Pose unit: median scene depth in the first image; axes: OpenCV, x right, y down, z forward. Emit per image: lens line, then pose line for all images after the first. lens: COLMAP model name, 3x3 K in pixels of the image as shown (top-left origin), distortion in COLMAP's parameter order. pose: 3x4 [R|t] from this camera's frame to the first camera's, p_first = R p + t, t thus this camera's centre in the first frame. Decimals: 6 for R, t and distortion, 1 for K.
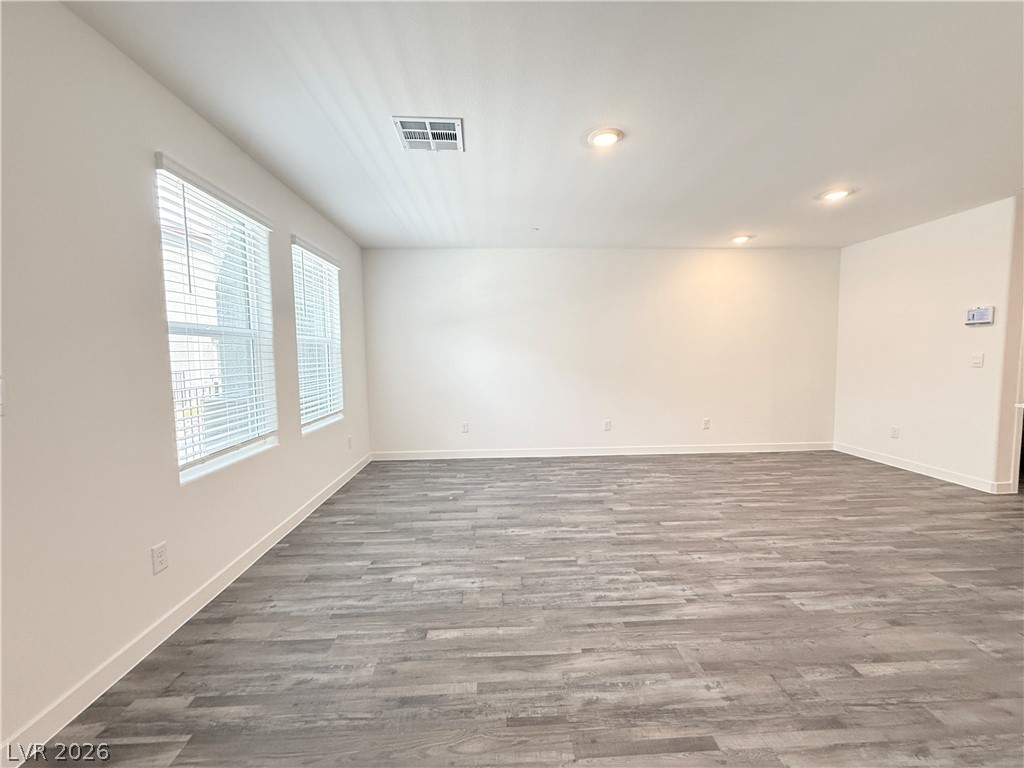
lens RADIAL K [[409.6, 0, 509.6], [0, 409.6, 382.2], [0, 0, 1]] dist [0.000093, 0.000229]
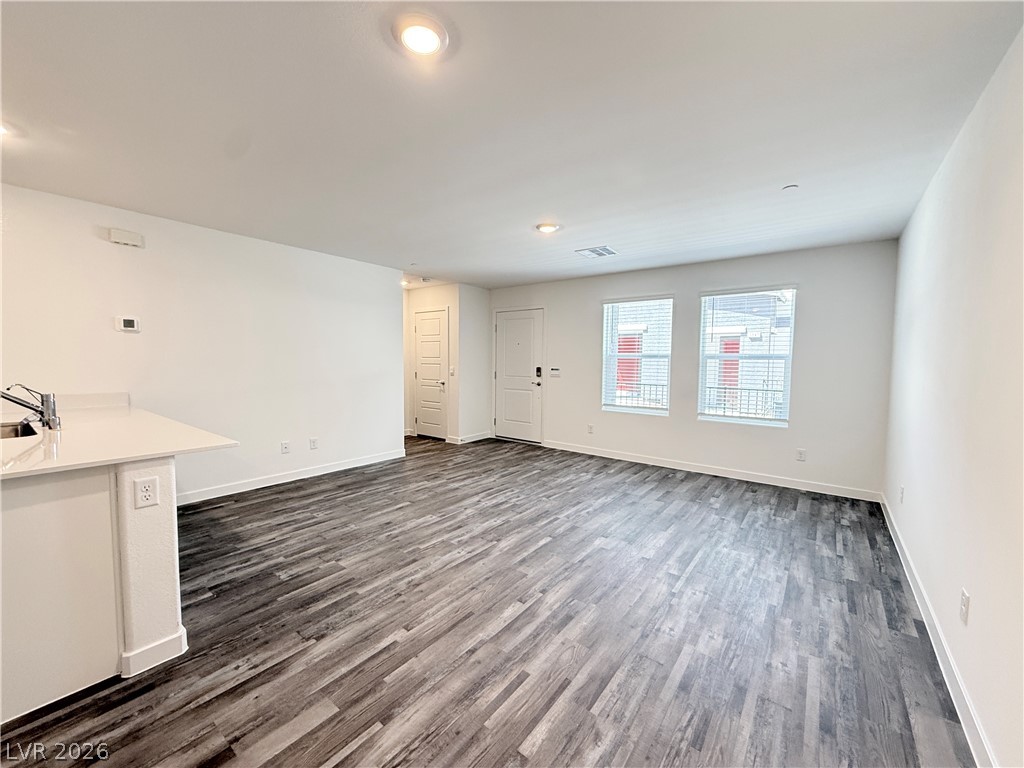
lens RADIAL K [[409.6, 0, 512.8], [0, 409.6, 385.1], [0, 0, 1]] dist [0.000093, 0.000229]
pose [[-0.640589, 0.053949, -0.765987, 1.288449], [-0.055576, 0.991656, 0.116320, -0.159959], [0.765870, 0.117084, -0.632245, 1.651549]]
